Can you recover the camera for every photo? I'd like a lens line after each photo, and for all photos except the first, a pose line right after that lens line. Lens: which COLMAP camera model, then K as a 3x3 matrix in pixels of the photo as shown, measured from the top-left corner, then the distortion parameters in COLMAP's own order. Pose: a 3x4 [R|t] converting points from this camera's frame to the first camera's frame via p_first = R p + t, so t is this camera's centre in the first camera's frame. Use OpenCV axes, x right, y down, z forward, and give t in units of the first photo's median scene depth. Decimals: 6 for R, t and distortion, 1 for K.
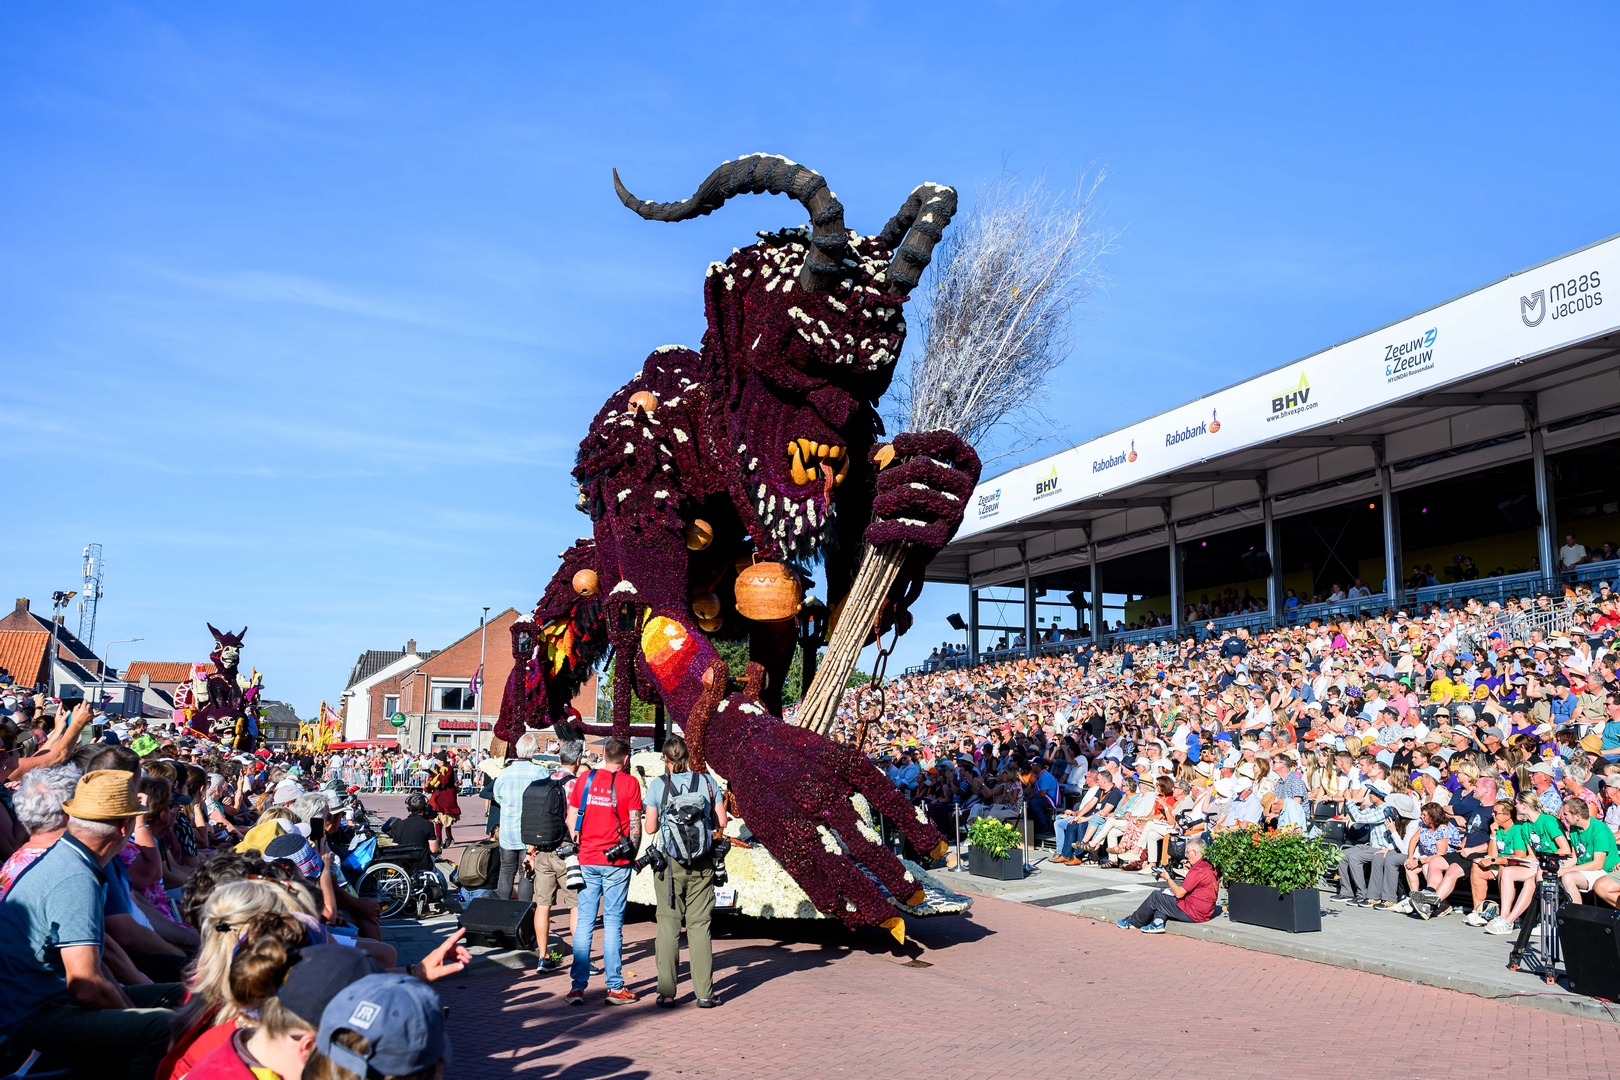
lens RADIAL K [[1462.0, 0, 814.8], [0, 1462.0, 503.9], [0, 0, 1]] dist [0.004514, 0.006369]
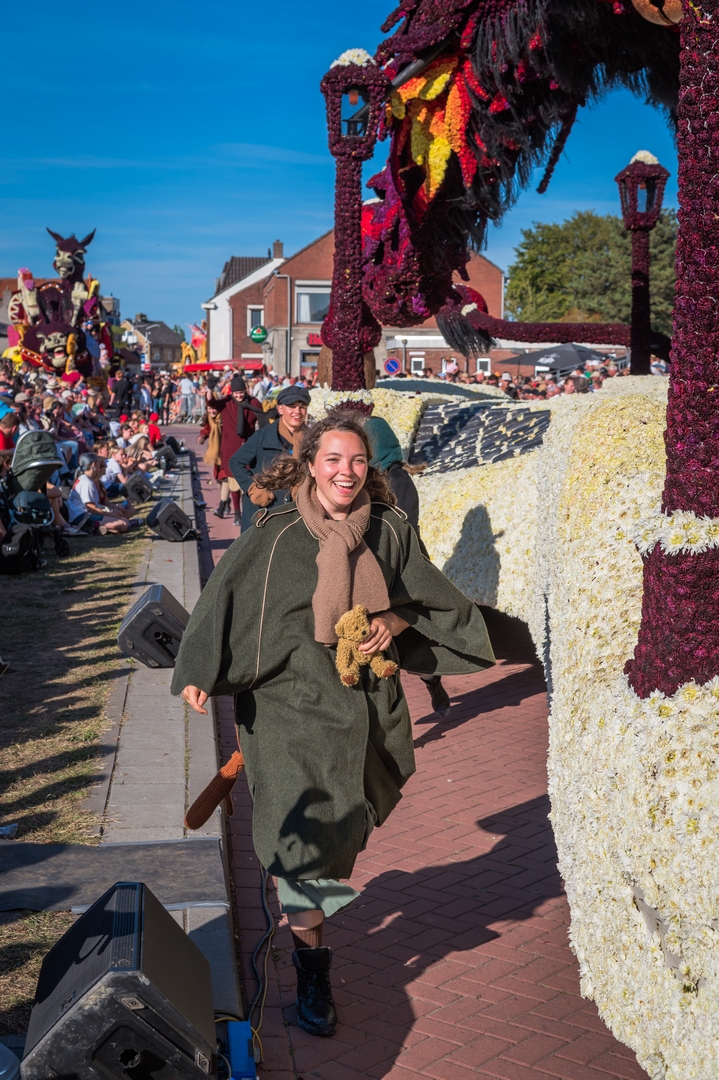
lens RADIAL K [[1448.4, 0, 359.5], [0, 1448.4, 540.0], [0, 0, 1]] dist [-0.021269, -0.021449]
pose [[0.971451, 0.022660, -0.236158, -0.089040], [0.044179, 0.960738, 0.273919, 0.090669], [0.233093, -0.276531, 0.932308, 0.537110]]
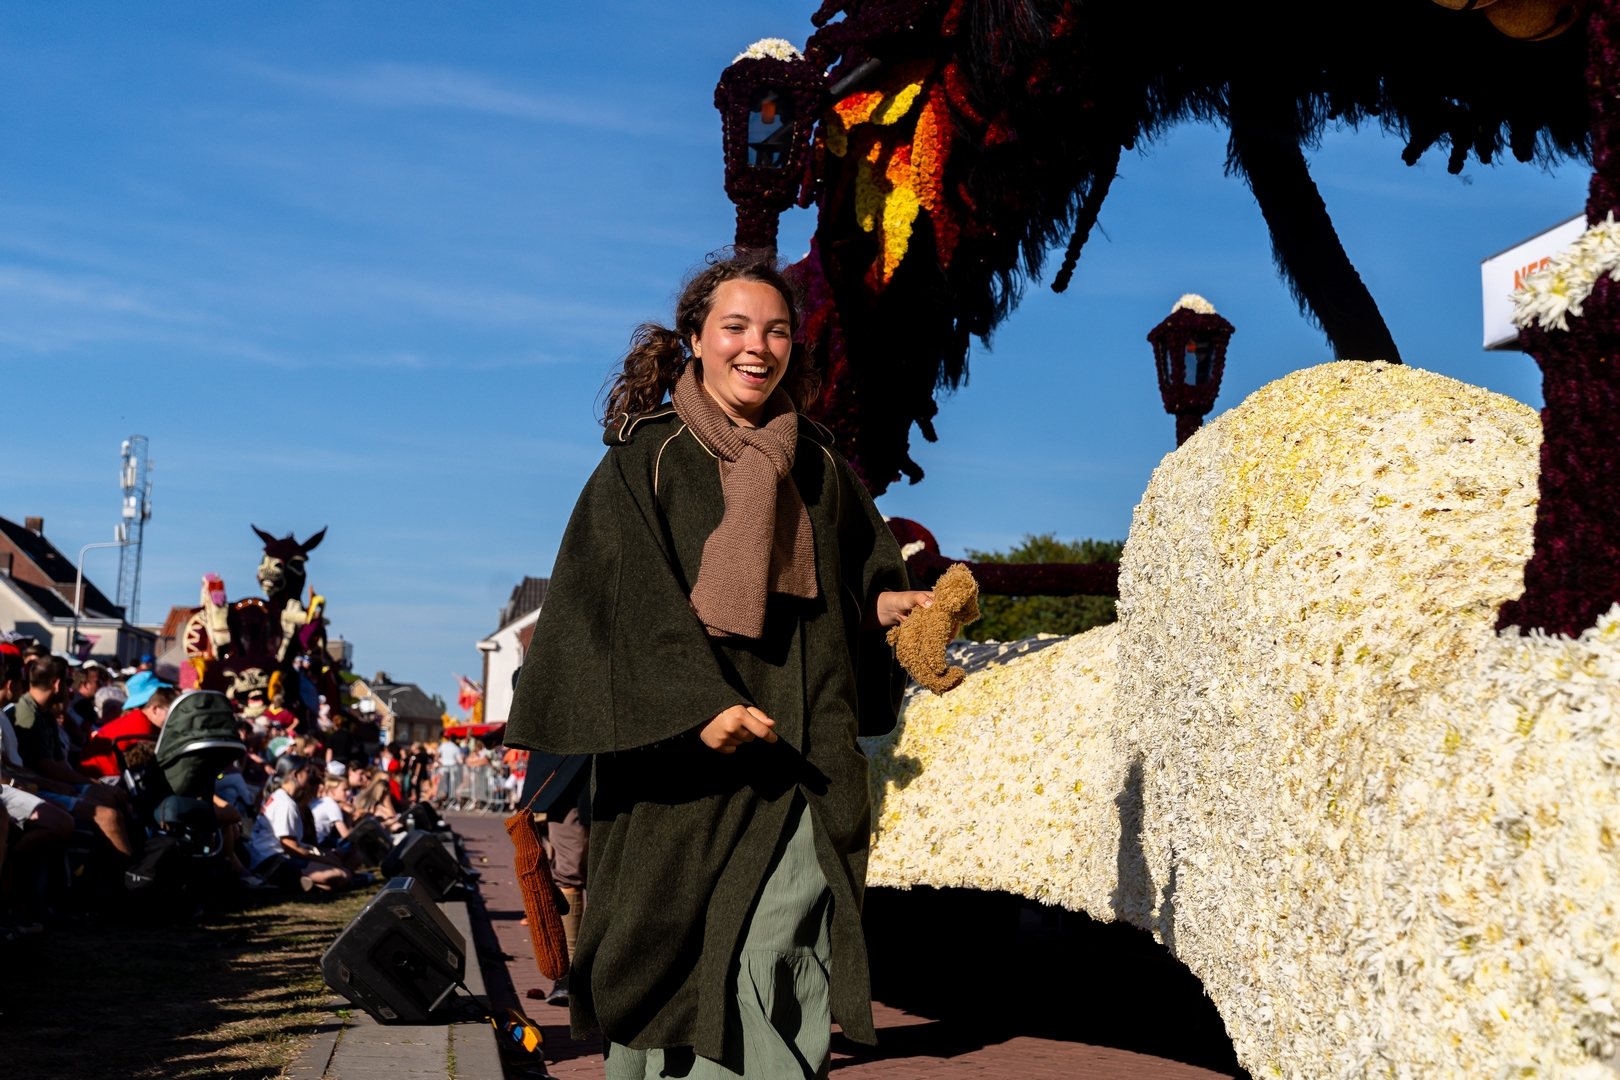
lens RADIAL K [[2117.7, 0, 841.6], [0, 2117.7, 539.0], [0, 0, 1]] dist [0.020258, 0.050773]
pose [[0.984746, -0.000193, -0.173999, -0.110664], [0.008272, 0.998920, 0.045710, 0.137905], [0.173802, -0.046452, 0.983684, 0.579659]]
